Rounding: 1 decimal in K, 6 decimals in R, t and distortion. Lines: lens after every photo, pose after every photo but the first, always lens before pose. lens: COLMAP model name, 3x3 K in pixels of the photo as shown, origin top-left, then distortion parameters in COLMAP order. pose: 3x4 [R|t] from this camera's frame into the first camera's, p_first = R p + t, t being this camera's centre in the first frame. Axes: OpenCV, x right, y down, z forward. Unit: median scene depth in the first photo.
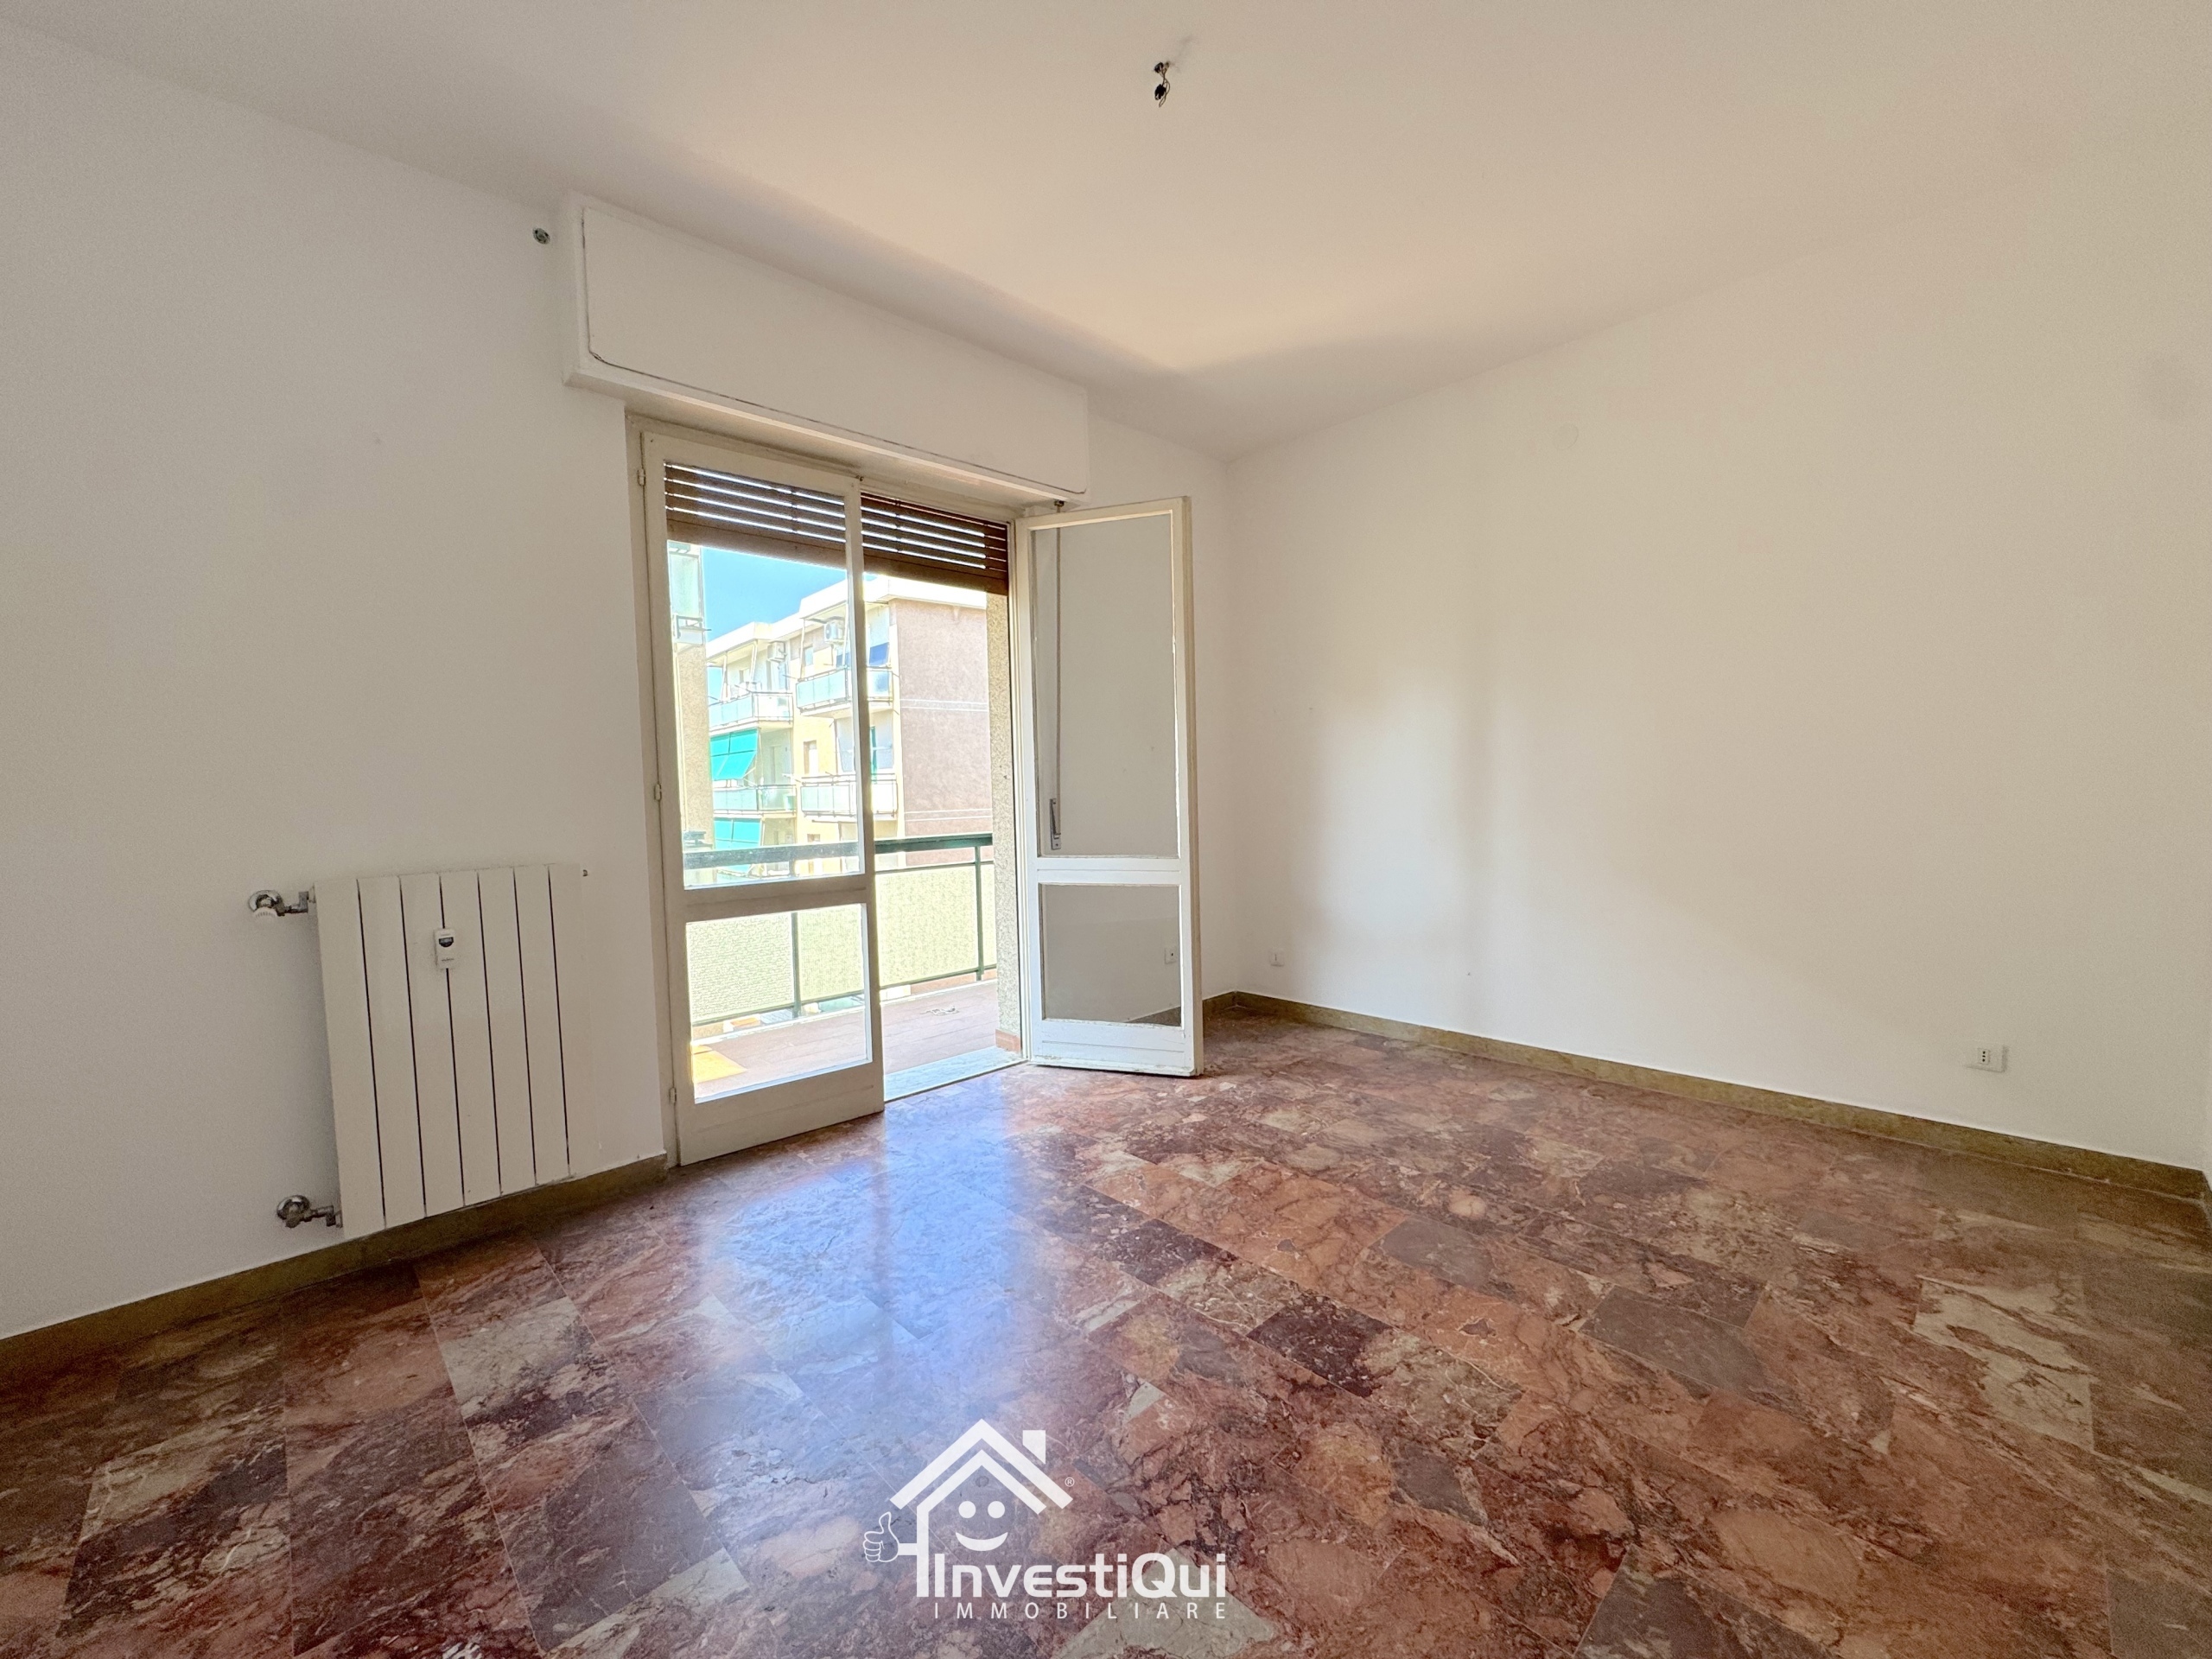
lens RADIAL K [[883.5, 0, 1093.3], [0, 883.5, 841.9], [0, 0, 1]] dist [-0.003798, 0.000814]
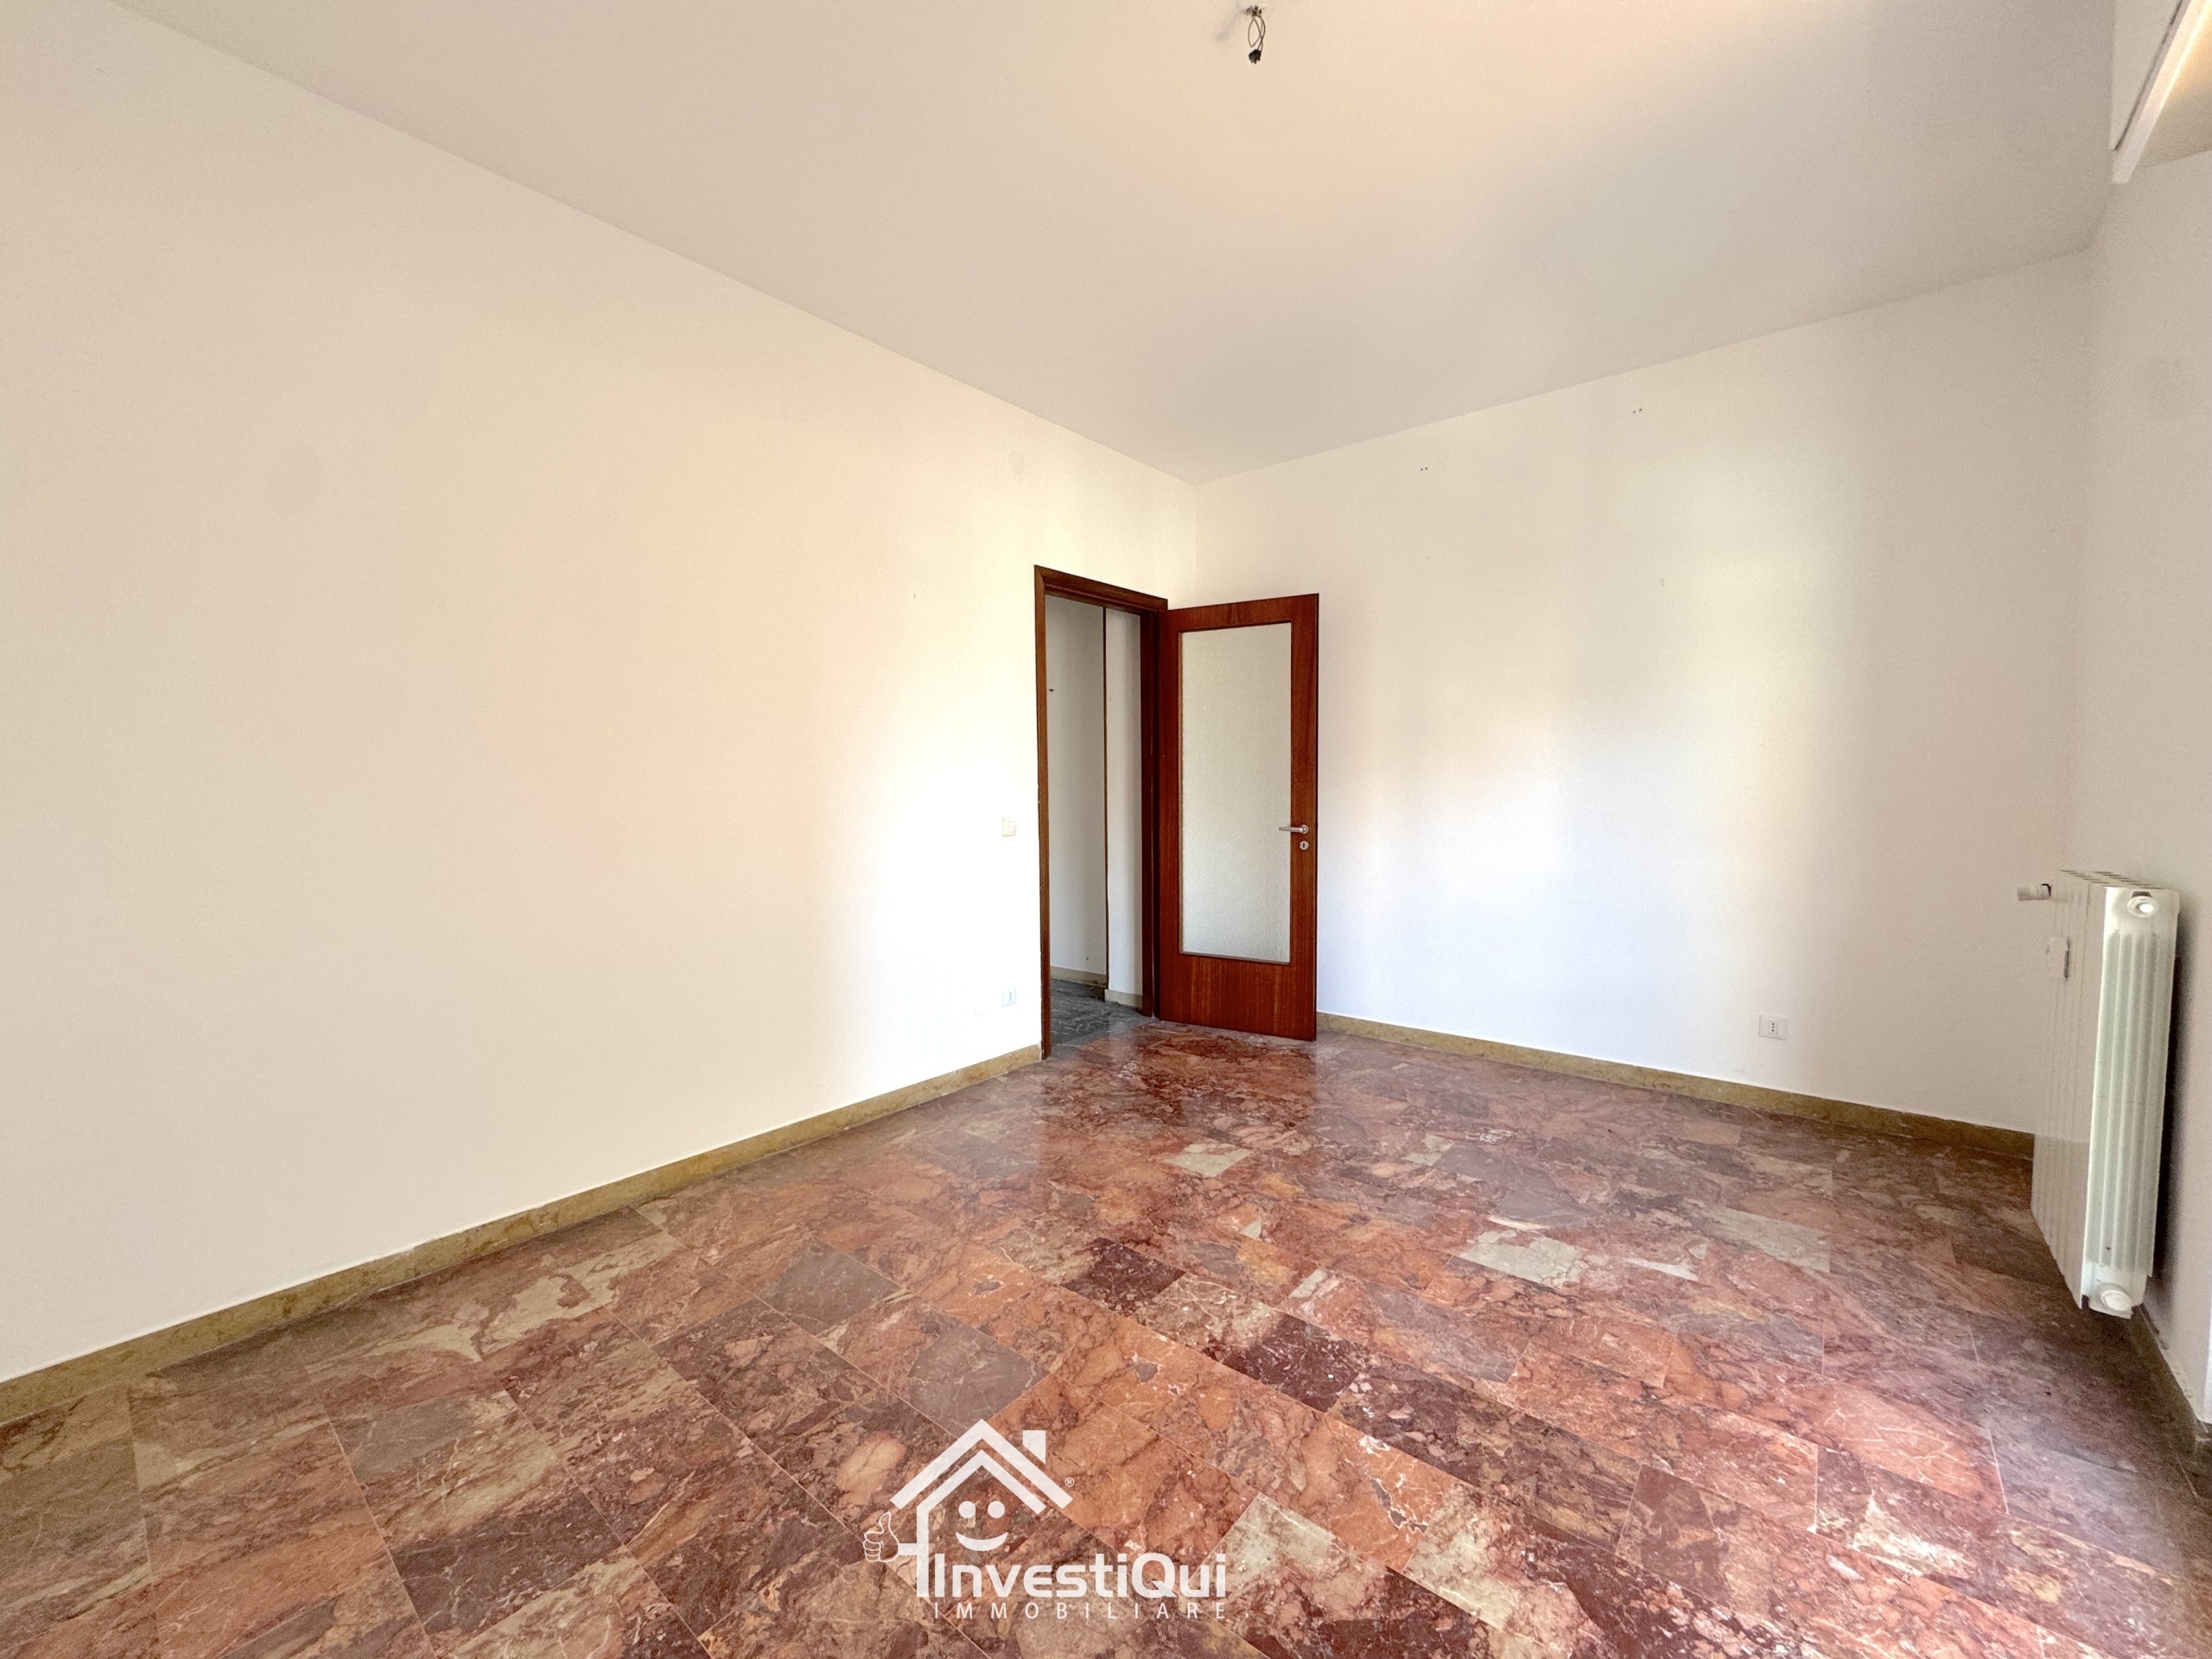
lens RADIAL K [[883.5, 0, 1098.1], [0, 883.5, 838.7], [0, 0, 1]] dist [-0.003798, 0.000814]
pose [[-0.991972, 0.042170, -0.119218, 0.390750], [0.026750, 0.991401, 0.128099, -0.159947], [0.123595, 0.123882, -0.984570, 1.997761]]
